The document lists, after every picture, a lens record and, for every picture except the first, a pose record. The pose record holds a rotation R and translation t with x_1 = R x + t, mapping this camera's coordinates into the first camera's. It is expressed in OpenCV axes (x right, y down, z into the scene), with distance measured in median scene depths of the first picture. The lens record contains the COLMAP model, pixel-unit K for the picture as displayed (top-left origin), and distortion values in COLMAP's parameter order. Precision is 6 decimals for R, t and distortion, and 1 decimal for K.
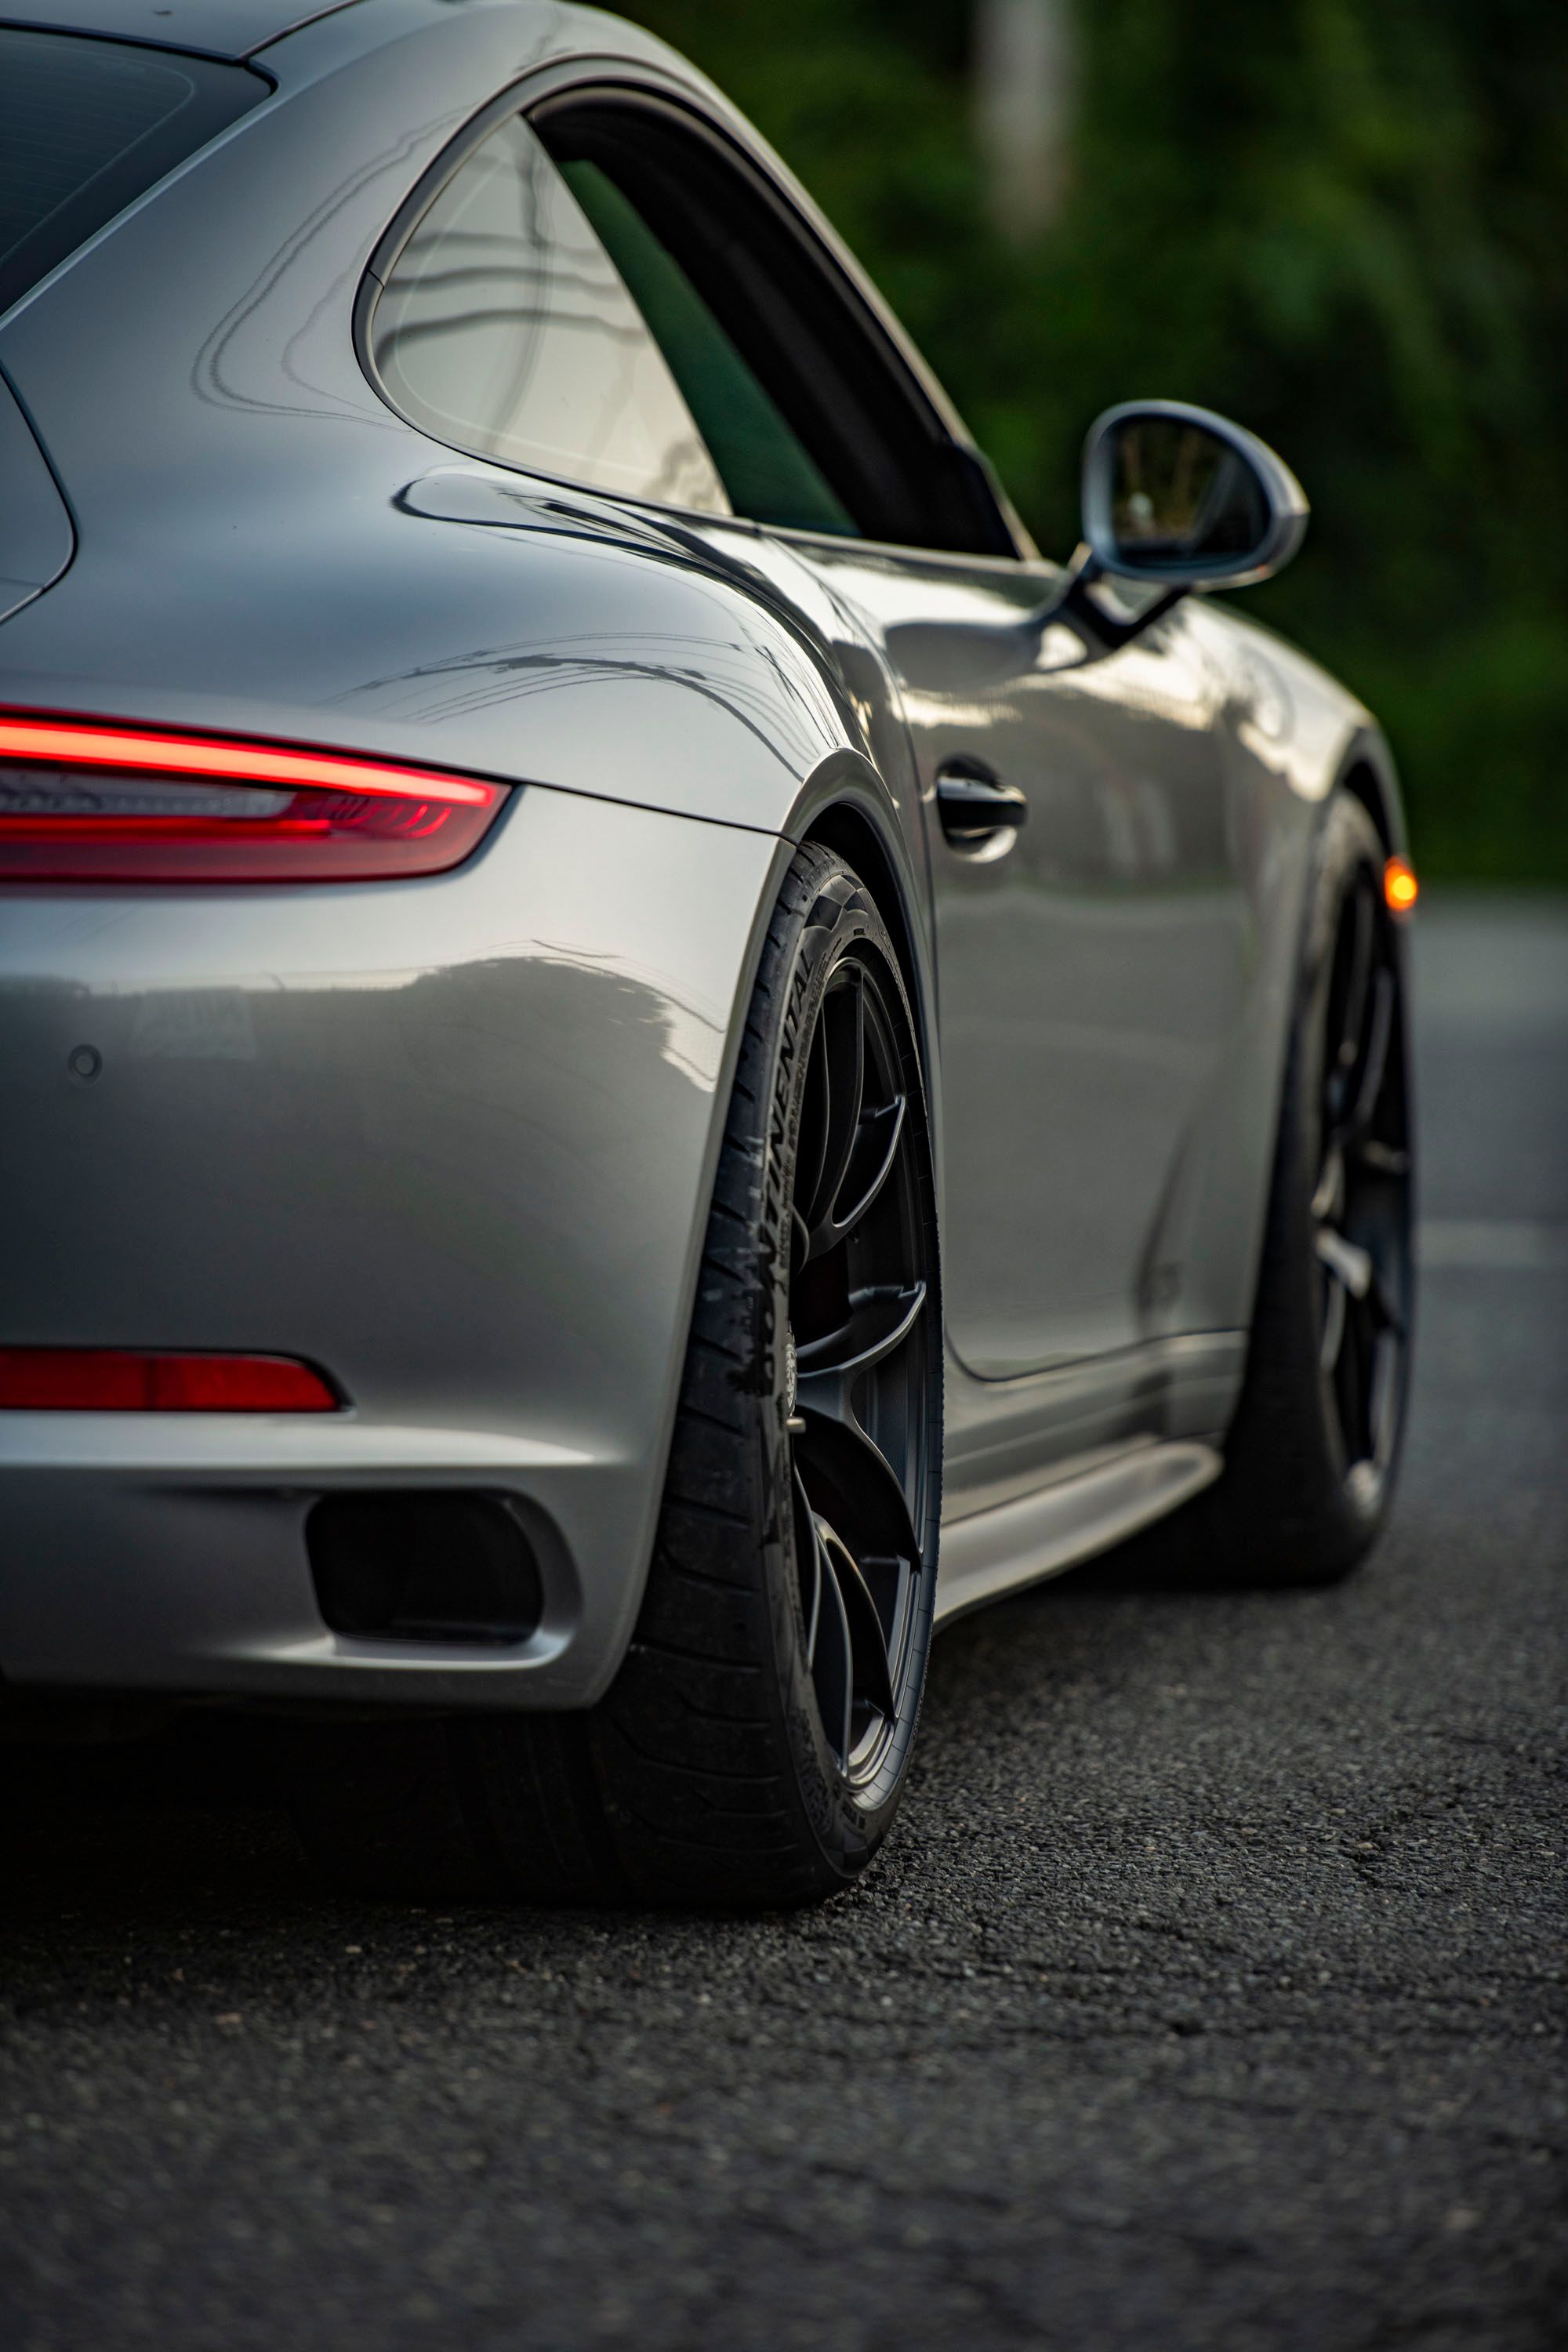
lens RADIAL K [[11300.8, 0, 784.0], [0, 11300.8, 1176.0], [0, 0, 1]] dist [1.459489, 13.213245]
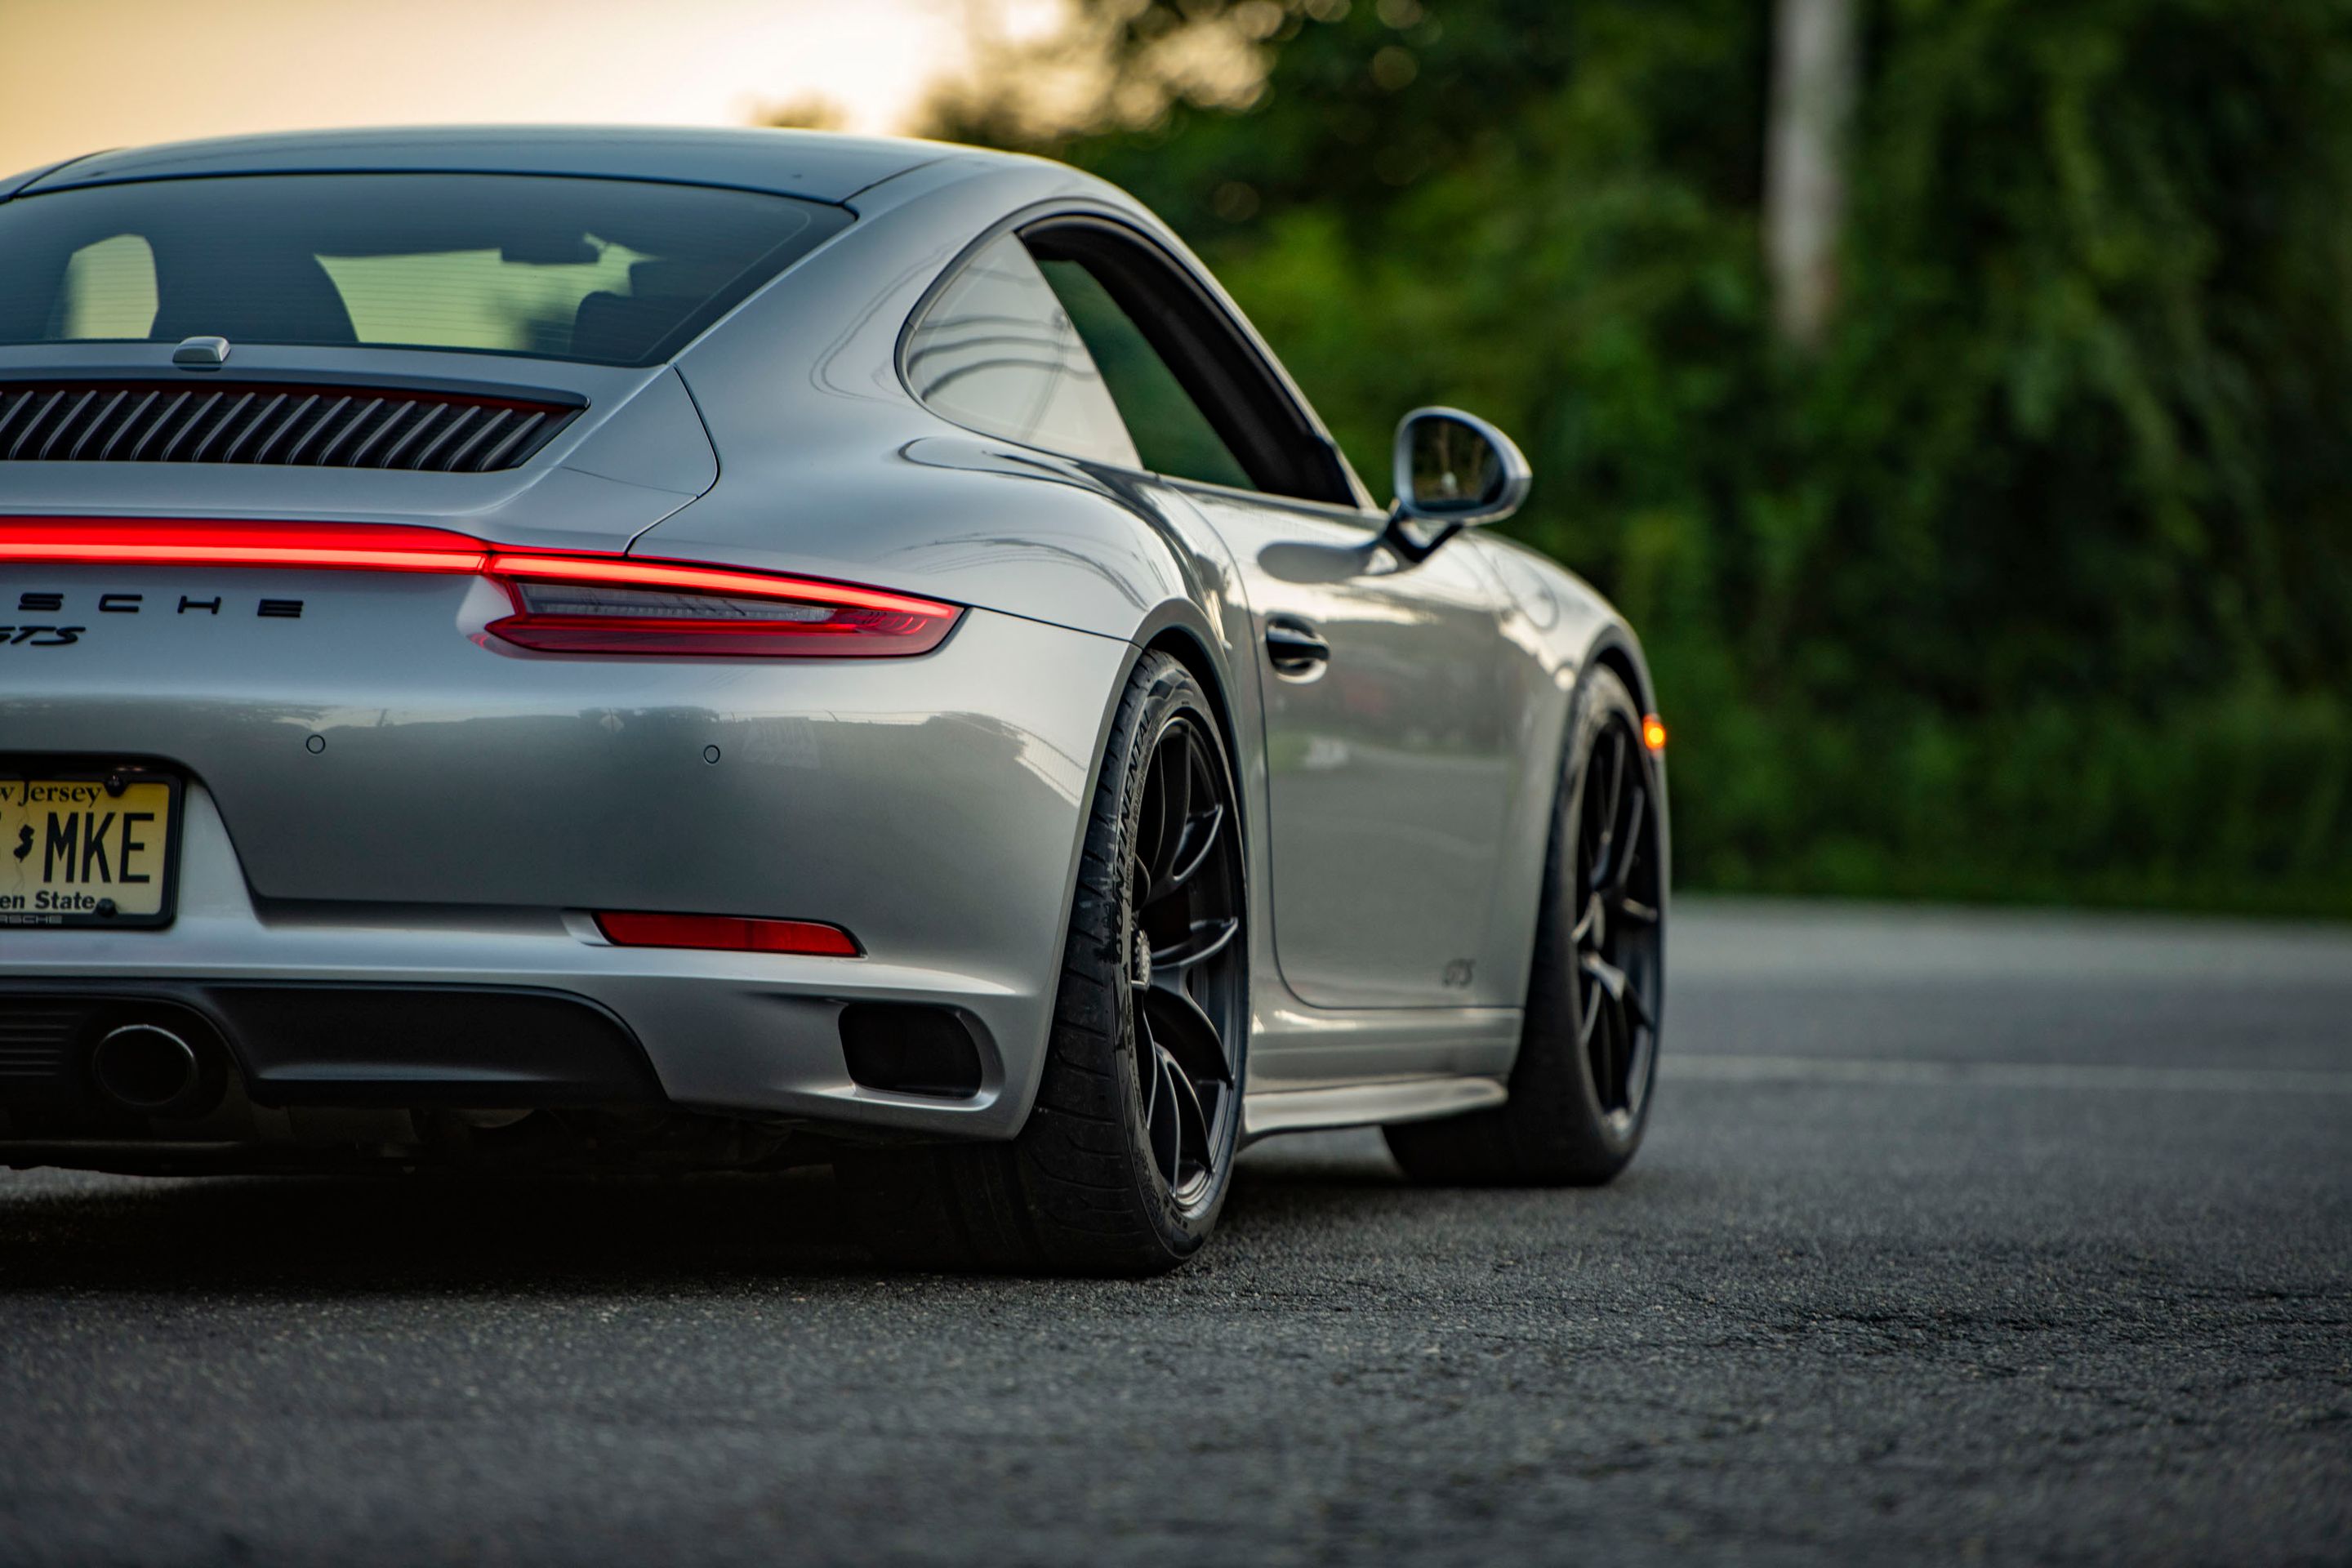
lens RADIAL K [[12226.6, 0, 1184.3], [0, 12226.6, 759.6], [0, 0, 1]] dist [1.873362, 21.358233]
pose [[0.998488, -0.001280, -0.054960, 0.108240], [-0.001507, 0.998715, -0.050651, 0.080627], [0.054954, 0.050657, 0.997203, -0.840213]]
